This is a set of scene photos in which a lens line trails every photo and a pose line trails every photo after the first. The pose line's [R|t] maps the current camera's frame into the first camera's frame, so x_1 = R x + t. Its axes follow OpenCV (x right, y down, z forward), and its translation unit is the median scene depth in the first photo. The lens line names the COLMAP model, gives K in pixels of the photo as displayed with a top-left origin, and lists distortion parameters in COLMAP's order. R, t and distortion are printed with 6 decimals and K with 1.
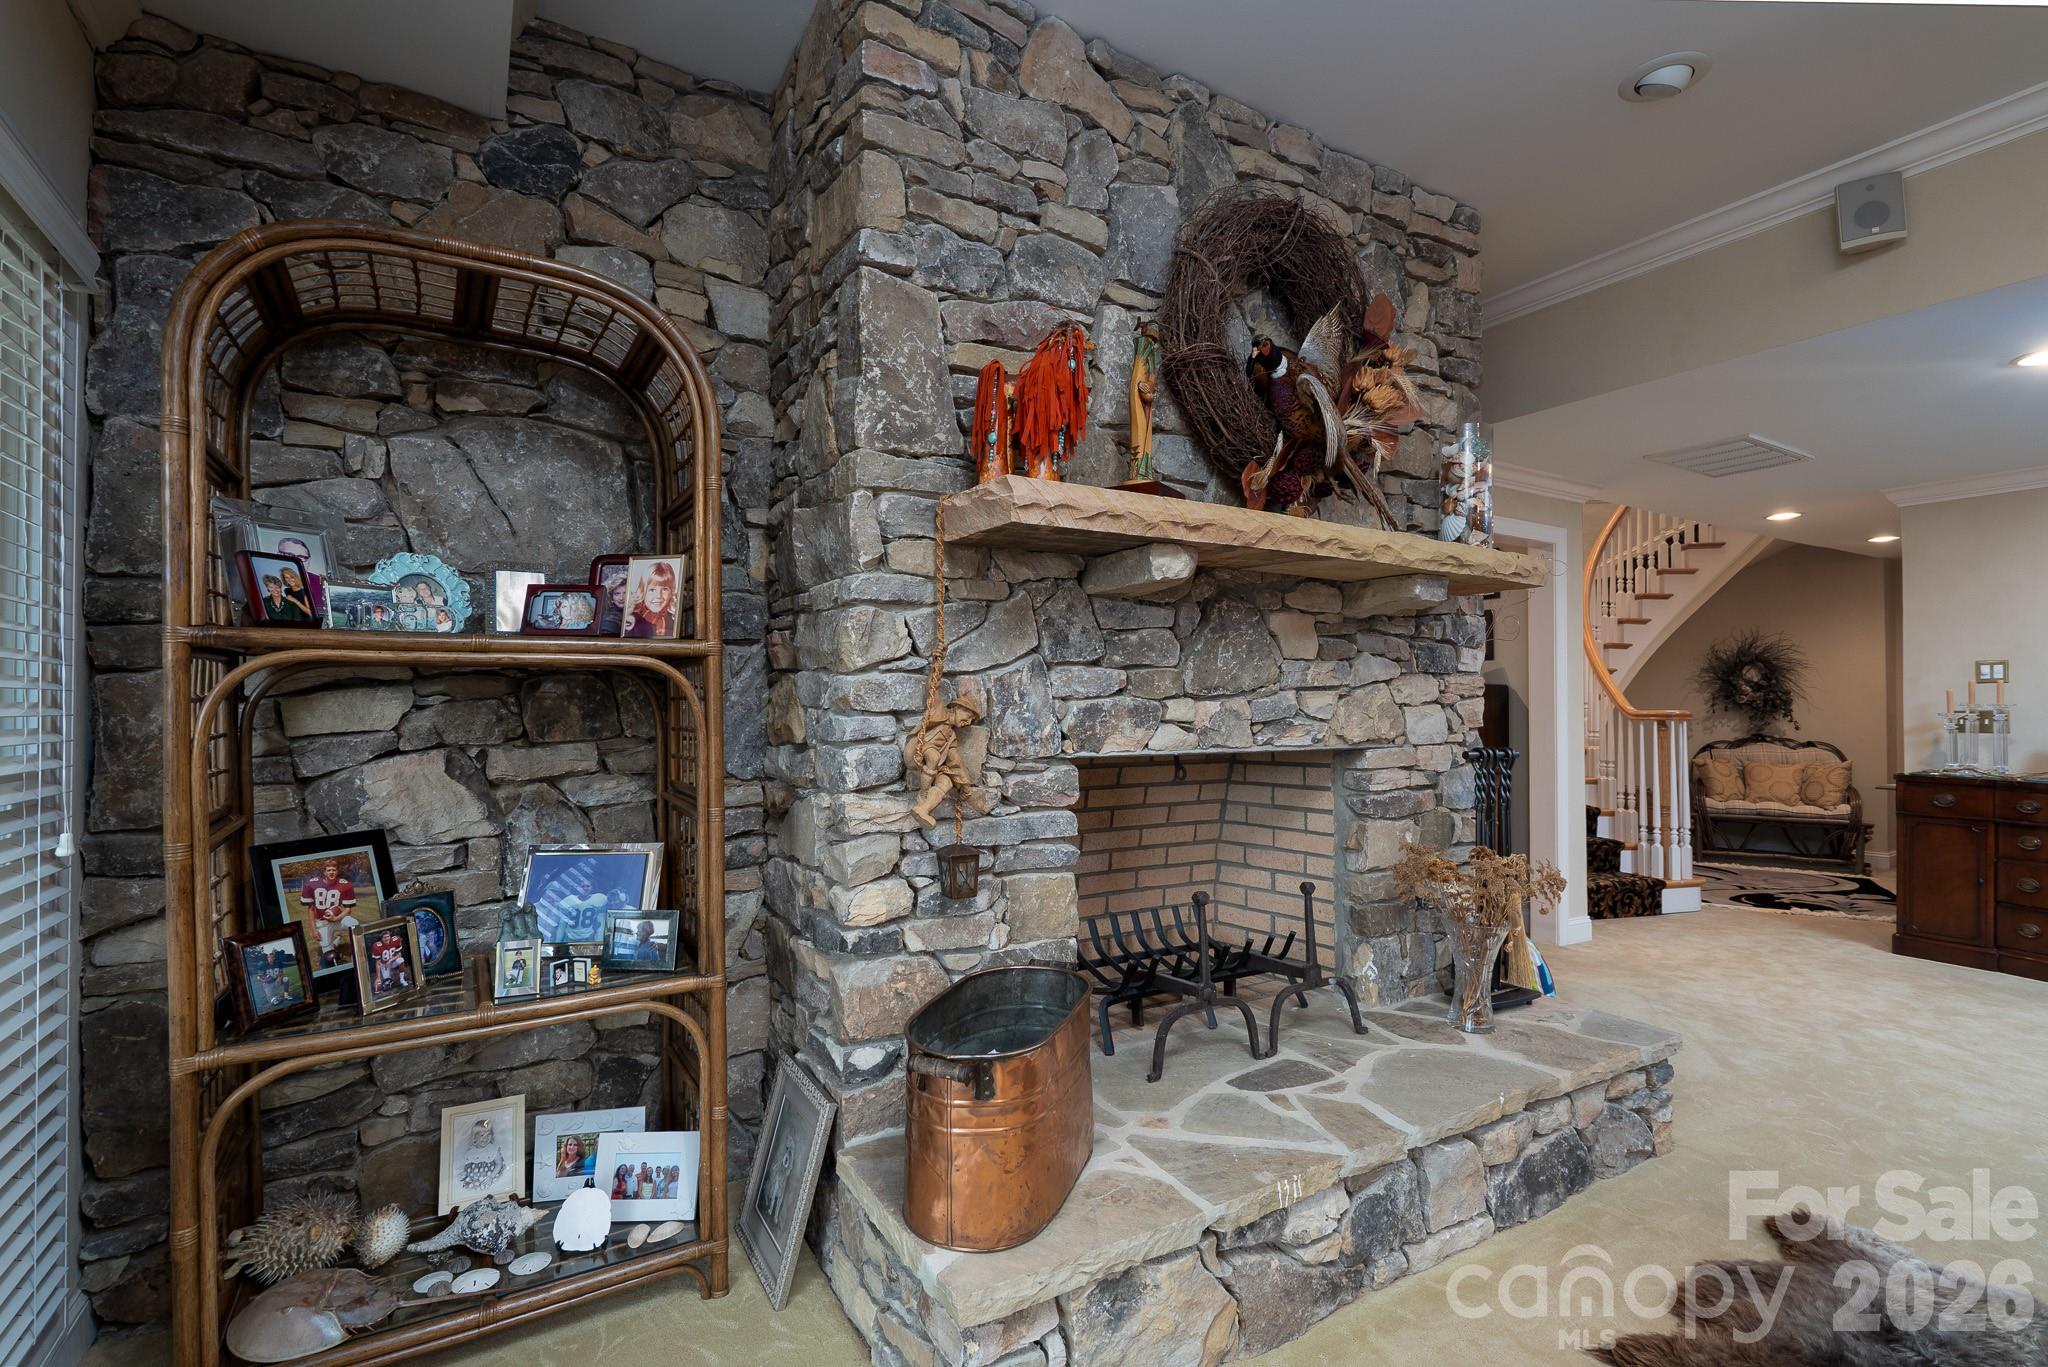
lens RADIAL K [[948.5, 0, 1022.7], [0, 948.5, 692.8], [0, 0, 1]] dist [-0.001624, 0.000051]
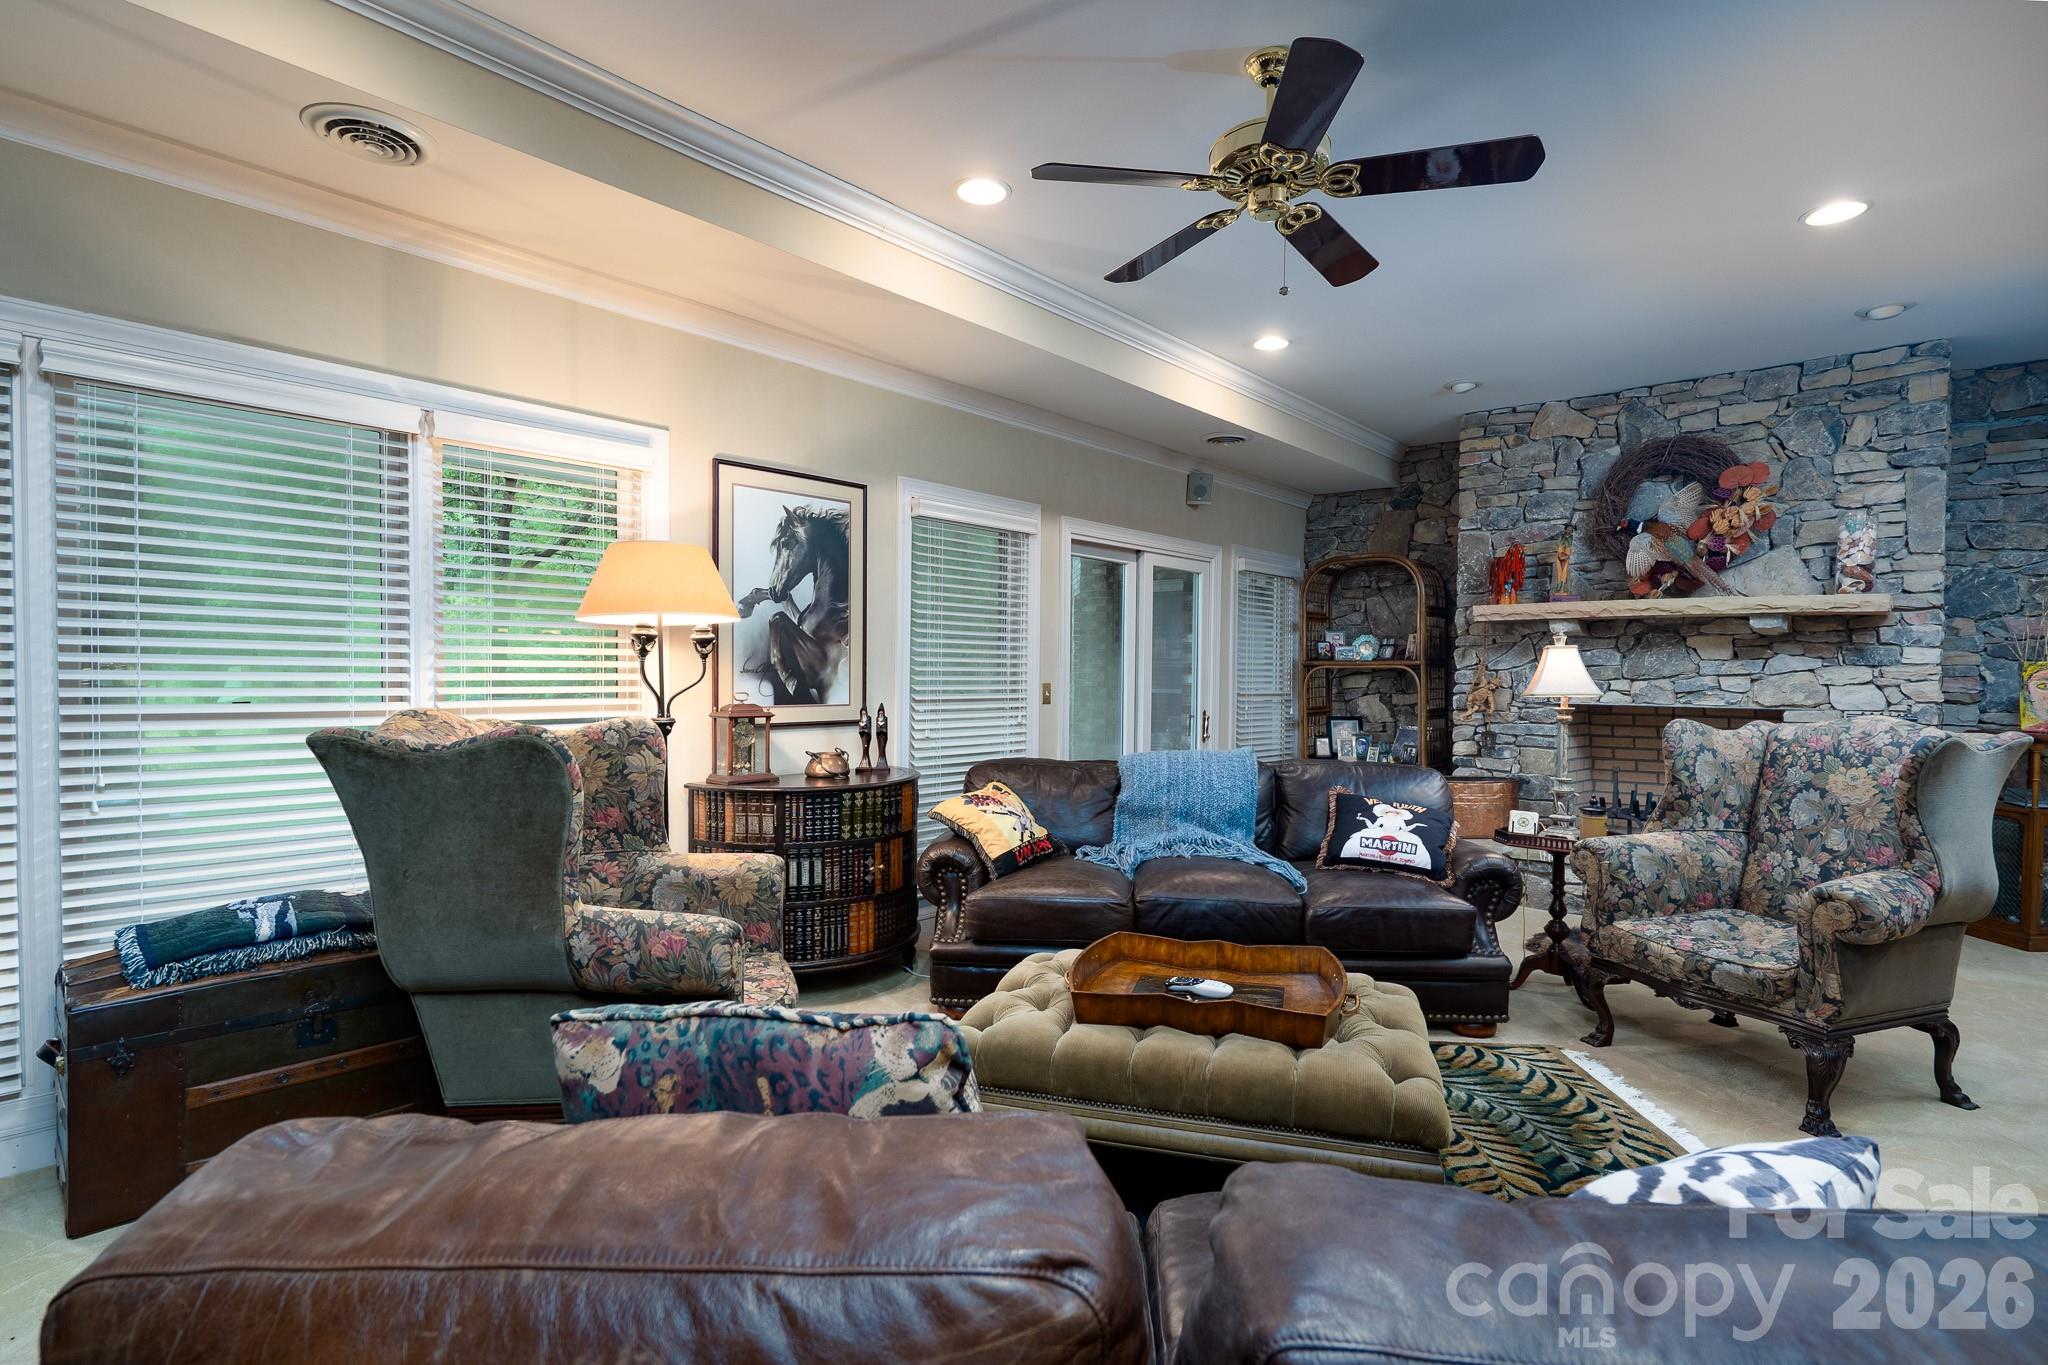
lens RADIAL K [[948.5, 0, 1020.3], [0, 948.5, 684.1], [0, 0, 1]] dist [-0.001624, 0.000051]
pose [[0.281217, 0.013338, -0.959552, 2.082062], [0.007156, 0.999846, 0.015995, -0.032006], [0.959618, -0.011365, 0.281078, -1.046149]]
